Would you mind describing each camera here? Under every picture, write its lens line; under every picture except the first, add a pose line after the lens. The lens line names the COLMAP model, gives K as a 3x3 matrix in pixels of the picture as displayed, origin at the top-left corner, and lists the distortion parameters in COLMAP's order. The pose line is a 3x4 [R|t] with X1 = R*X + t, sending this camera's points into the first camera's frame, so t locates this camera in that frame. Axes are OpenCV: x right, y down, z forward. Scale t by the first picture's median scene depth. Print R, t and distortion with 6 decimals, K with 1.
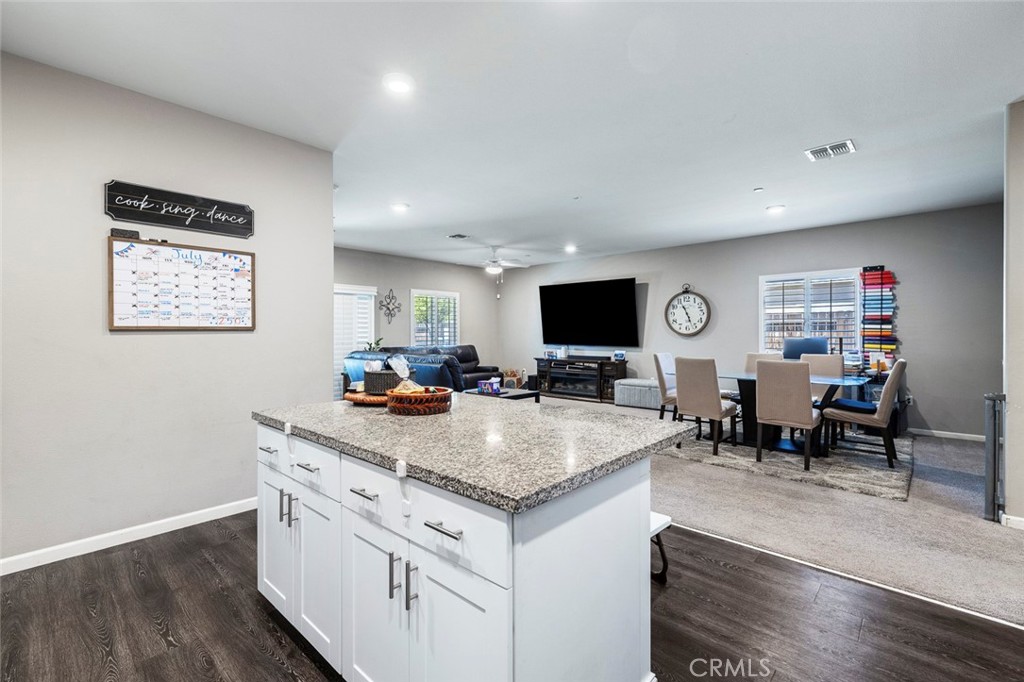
lens RADIAL K [[439.8, 0, 509.5], [0, 439.8, 324.5], [0, 0, 1]] dist [0.006712, 0.001464]
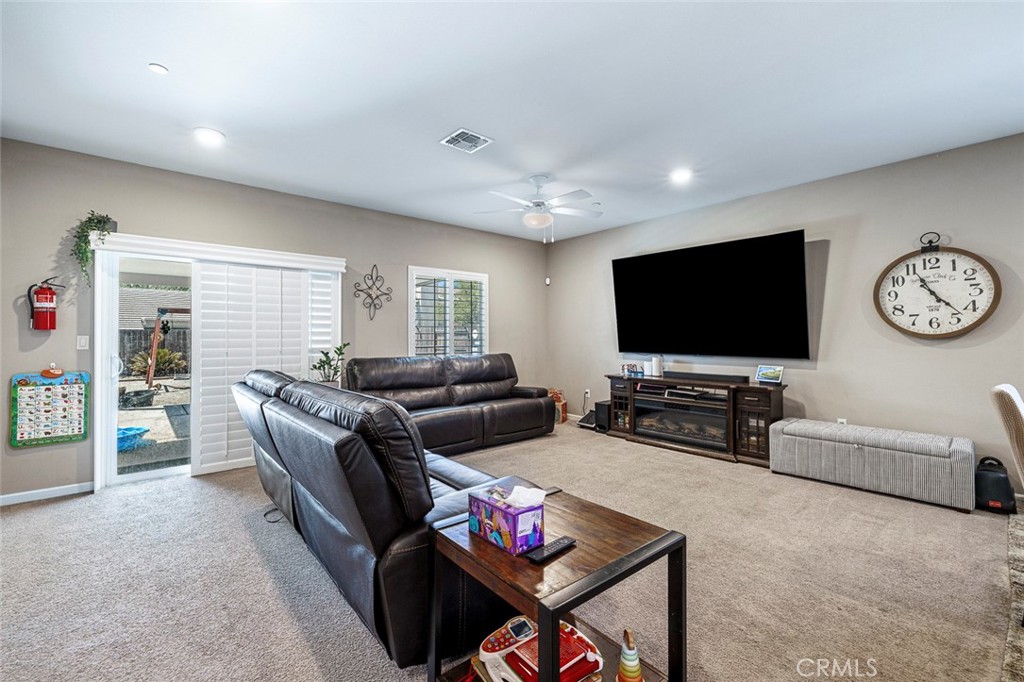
lens RADIAL K [[439.8, 0, 509.9], [0, 439.8, 332.5], [0, 0, 1]] dist [0.006712, 0.001464]
pose [[0.992991, -0.003406, -0.118141, -0.005355], [0.004661, 0.999936, 0.010352, 0.011364], [0.118099, -0.010830, 0.992943, 0.444210]]
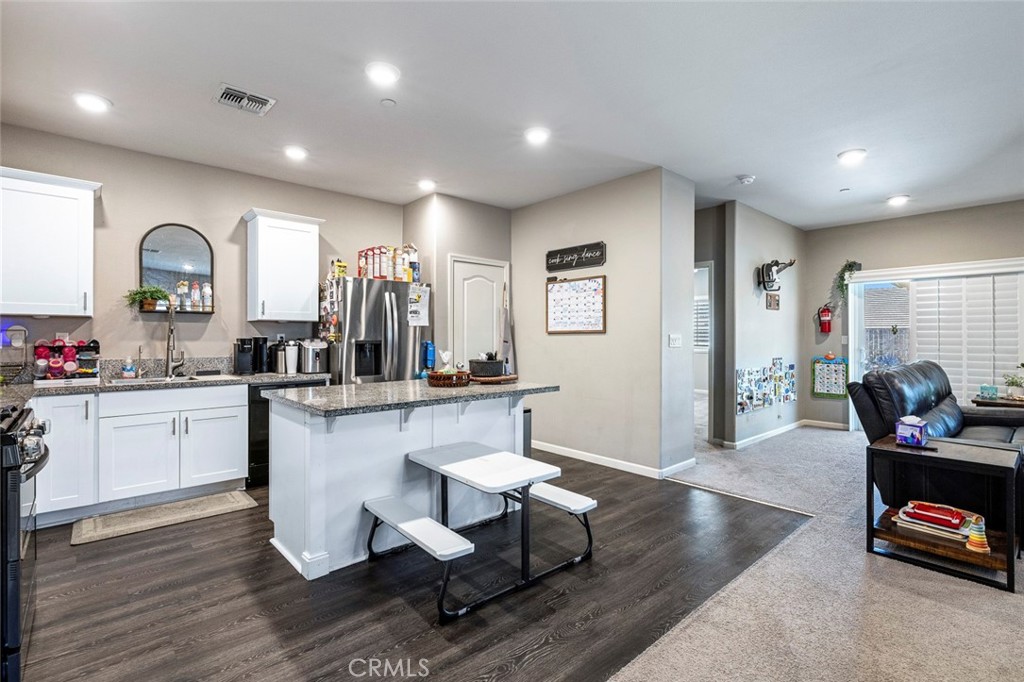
lens RADIAL K [[462.8, 0, 521.6], [0, 462.8, 338.9], [0, 0, 1]] dist [0.001018, -0.001478]
pose [[-0.077742, 0.001251, -0.996973, 0.350611], [0.020235, 0.999795, -0.000323, 0.011637], [0.996768, -0.020199, -0.077752, 0.353047]]
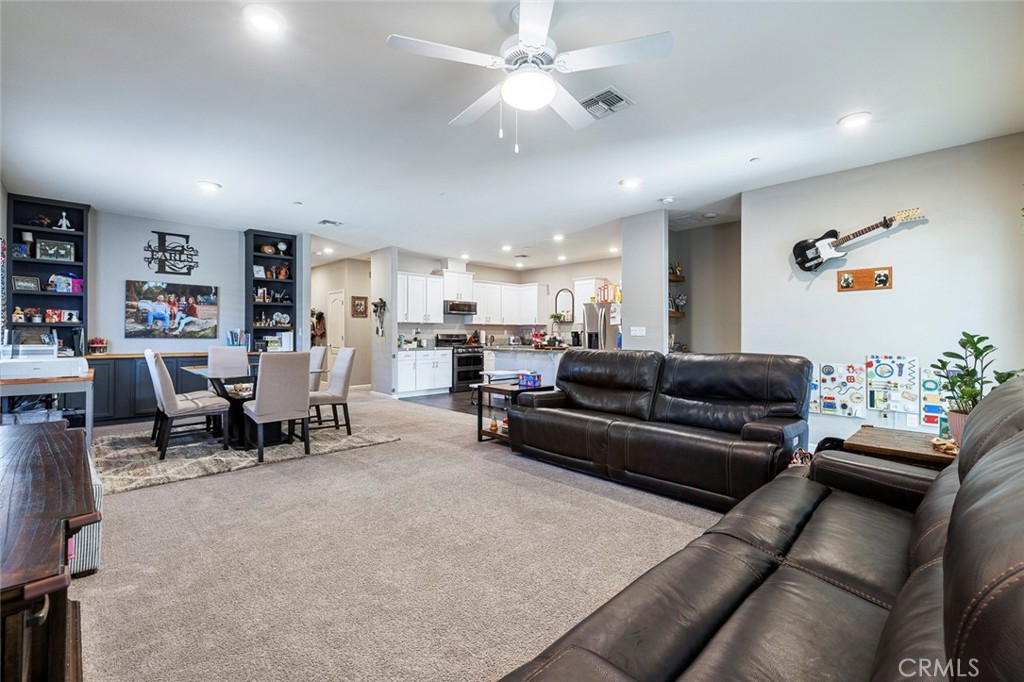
lens RADIAL K [[439.8, 0, 499.6], [0, 439.8, 327.3], [0, 0, 1]] dist [0.006712, 0.001464]
pose [[-0.998227, -0.000491, 0.059527, -0.026910], [-0.002553, 0.999399, -0.034574, 0.037517], [-0.059475, -0.034665, -0.997628, 1.275936]]
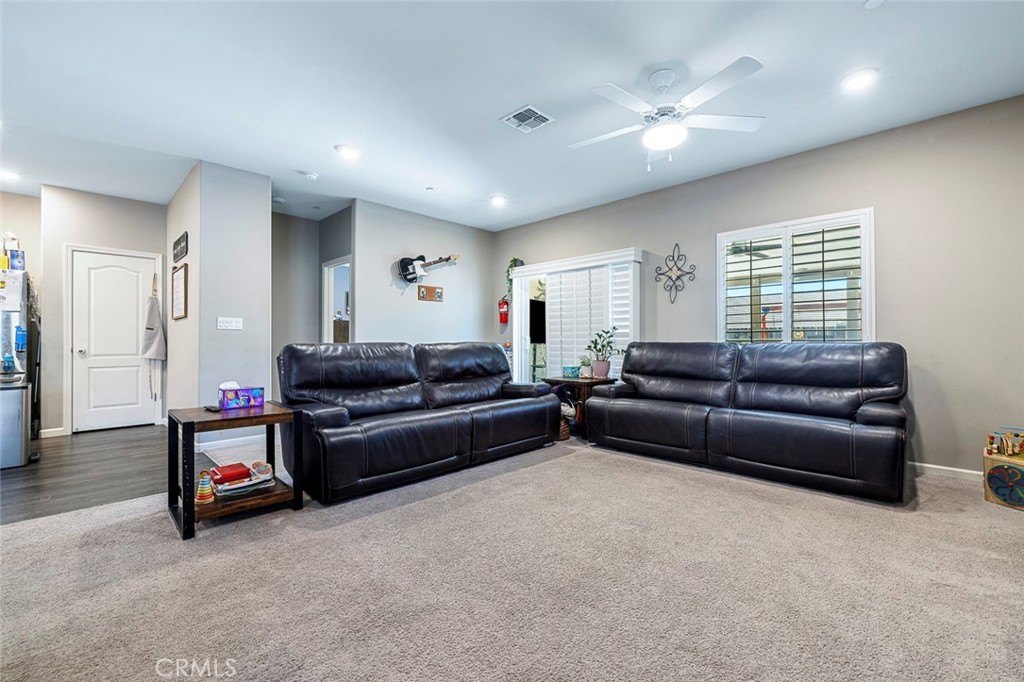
lens RADIAL K [[439.8, 0, 508.2], [0, 439.8, 331.8], [0, 0, 1]] dist [0.006712, 0.001464]
pose [[-0.028927, -0.021284, -0.999355, 0.347681], [0.021474, 0.999529, -0.021910, 0.048343], [0.999351, -0.022094, -0.028456, 0.869995]]
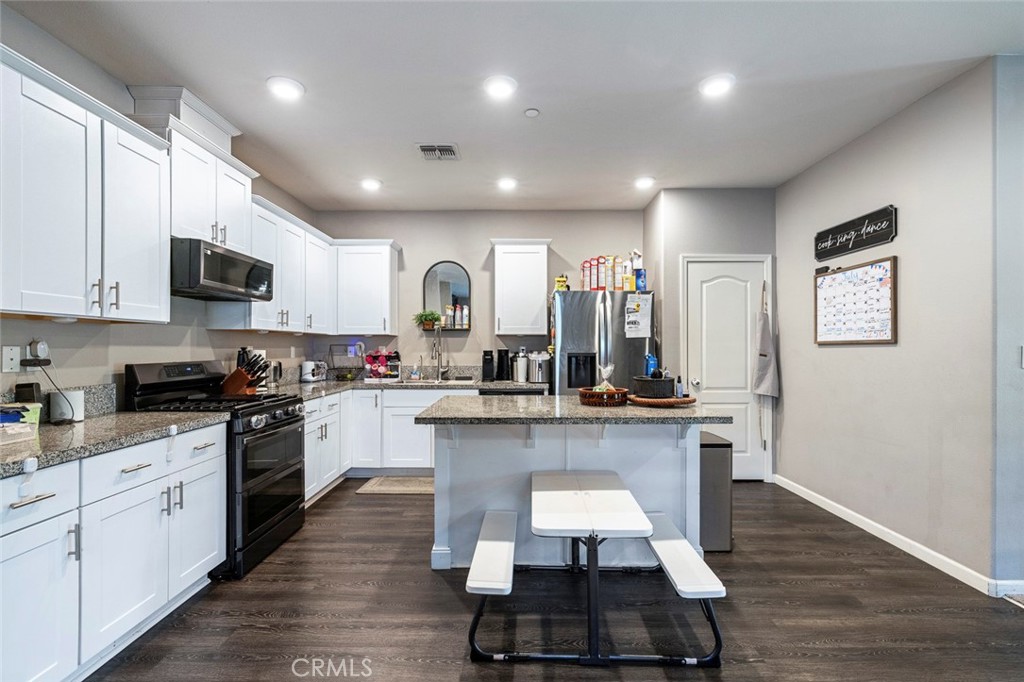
lens RADIAL K [[462.8, 0, 520.1], [0, 462.8, 347.2], [0, 0, 1]] dist [0.001018, -0.001478]
pose [[-0.725734, -0.002126, -0.687972, 0.249086], [0.012840, 0.999779, -0.016634, 0.011228], [0.687856, -0.020905, -0.725546, 0.476669]]
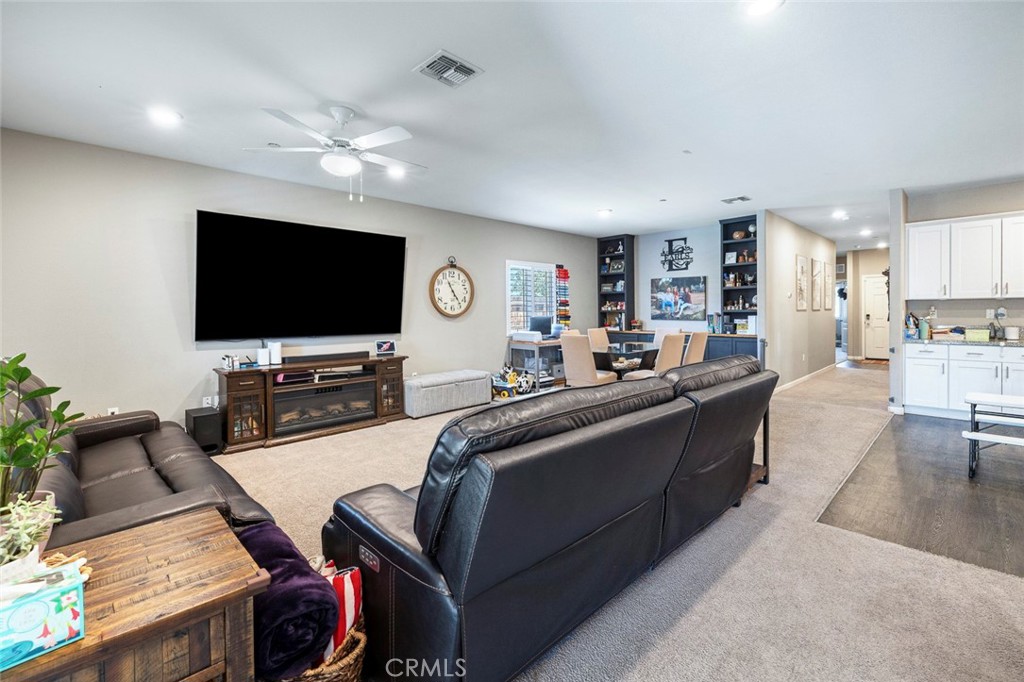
lens RADIAL K [[439.8, 0, 531.5], [0, 439.8, 316.2], [0, 0, 1]] dist [0.006712, 0.001464]
pose [[0.024254, -0.011545, 0.999639, -0.449075], [-0.011140, 0.999868, 0.011818, 0.012259], [-0.999644, -0.011423, 0.024122, 0.803764]]
